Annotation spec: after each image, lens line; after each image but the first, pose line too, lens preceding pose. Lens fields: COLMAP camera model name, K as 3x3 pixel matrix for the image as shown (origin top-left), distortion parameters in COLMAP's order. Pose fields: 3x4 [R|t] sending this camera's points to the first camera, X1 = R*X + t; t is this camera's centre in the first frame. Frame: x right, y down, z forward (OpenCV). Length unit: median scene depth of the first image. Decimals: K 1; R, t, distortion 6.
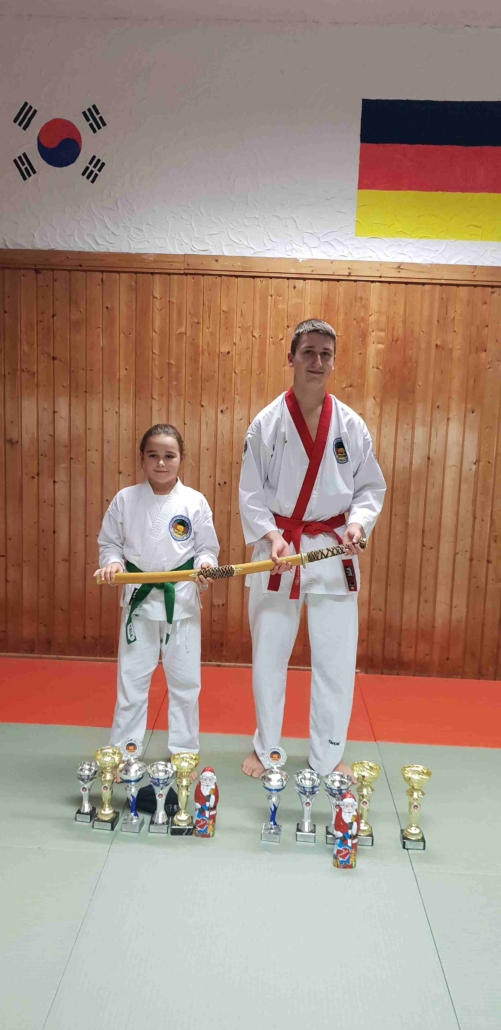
lens RADIAL K [[802.3, 0, 252.0], [0, 802.3, 536.0], [0, 0, 1]] dist [0.086734, -0.169364]
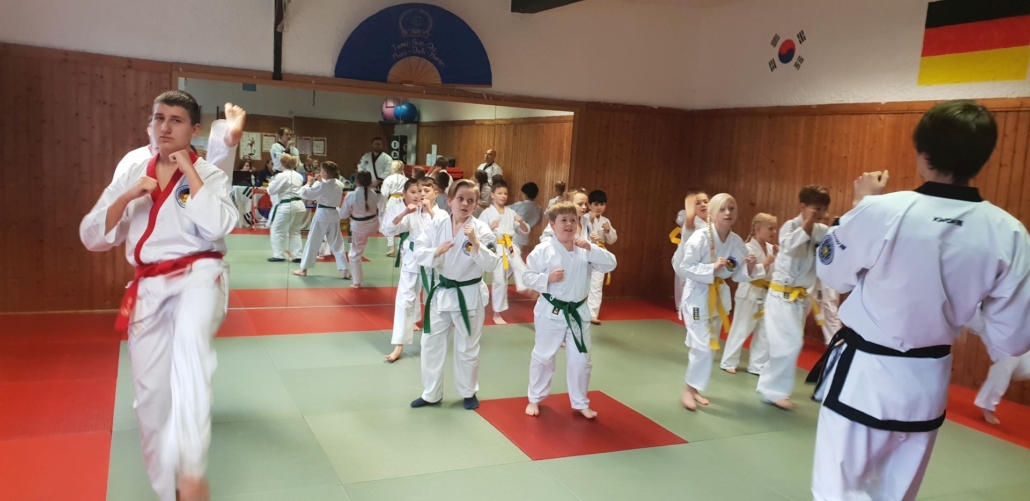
lens RADIAL K [[800.8, 0, 503.7], [0, 800.8, 249.0], [0, 0, 1]] dist [0.006154, 0.003402]
pose [[0.445897, 0.090842, -0.890463, 1.166172], [-0.172757, 0.984865, 0.013965, 0.064478], [0.878255, 0.147607, 0.454842, -0.375666]]
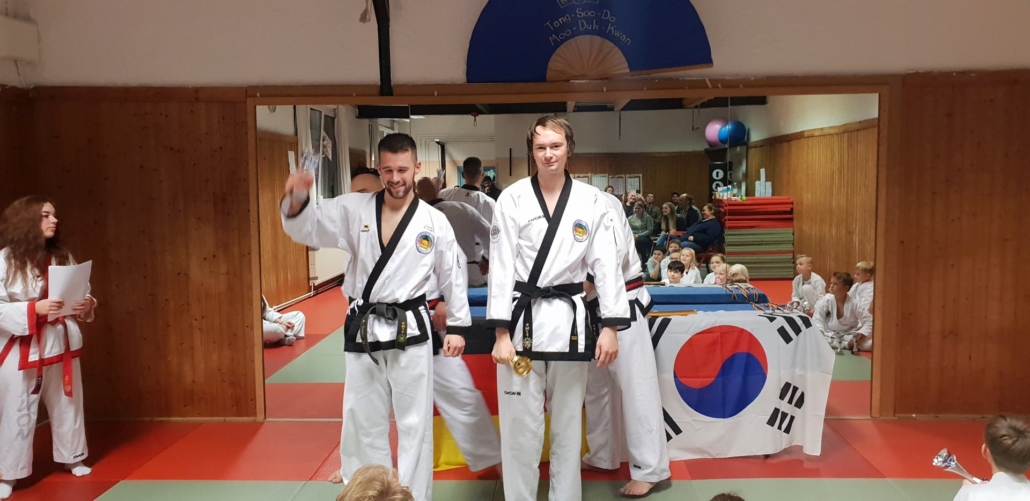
lens RADIAL K [[812.7, 0, 525.7], [0, 812.7, 247.8], [0, 0, 1]] dist [0.000990, 0.009791]
pose [[-0.003118, 0.042711, -0.999083, 0.621414], [-0.134015, 0.990057, 0.042743, -0.037134], [0.990974, 0.134026, 0.002637, 0.156431]]
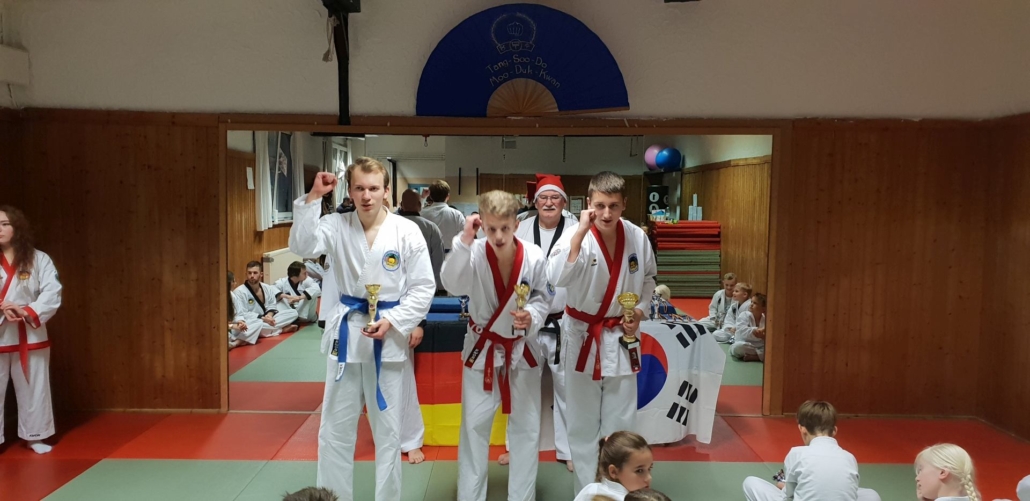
lens RADIAL K [[814.0, 0, 513.1], [0, 814.0, 257.8], [0, 0, 1]] dist [0.008514, -0.004600]
pose [[0.042037, 0.033931, -0.998540, 0.791621], [-0.155687, 0.987437, 0.026999, -0.042571], [0.986912, 0.154324, 0.046792, 0.173820]]
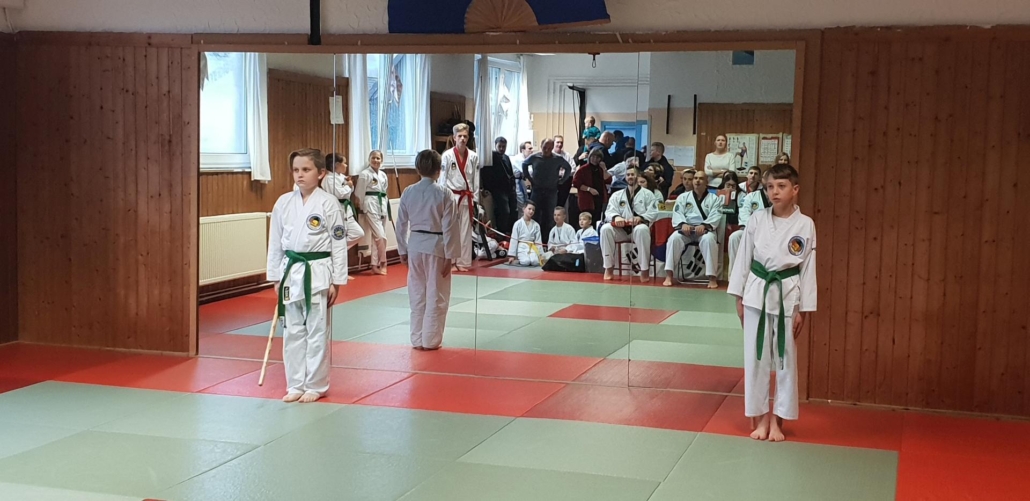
lens RADIAL K [[1308.0, 0, 525.9], [0, 1308.0, 249.4], [0, 0, 1]] dist [0.234298, -0.867608]
pose [[-0.266049, 0.031447, -0.963446, 1.262627], [-0.172422, 0.981797, 0.079659, -0.091096], [0.948414, 0.187313, -0.255784, 0.797745]]
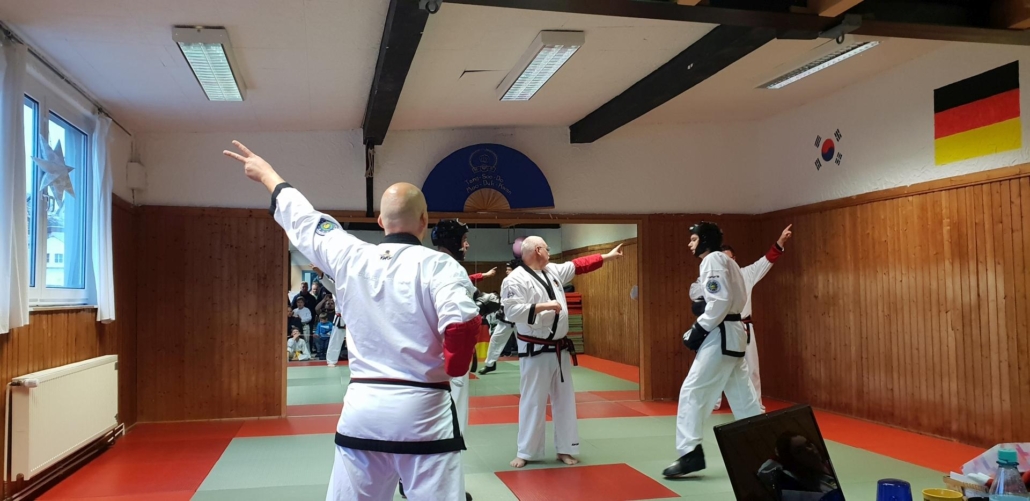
lens RADIAL K [[815.7, 0, 513.7], [0, 815.7, 253.1], [0, 0, 1]] dist [0.009372, 0.000753]
pose [[0.254300, -0.092103, -0.962730, 1.472010], [-0.121591, 0.984511, -0.126305, 0.122286], [0.959451, 0.149179, 0.239162, -0.204337]]
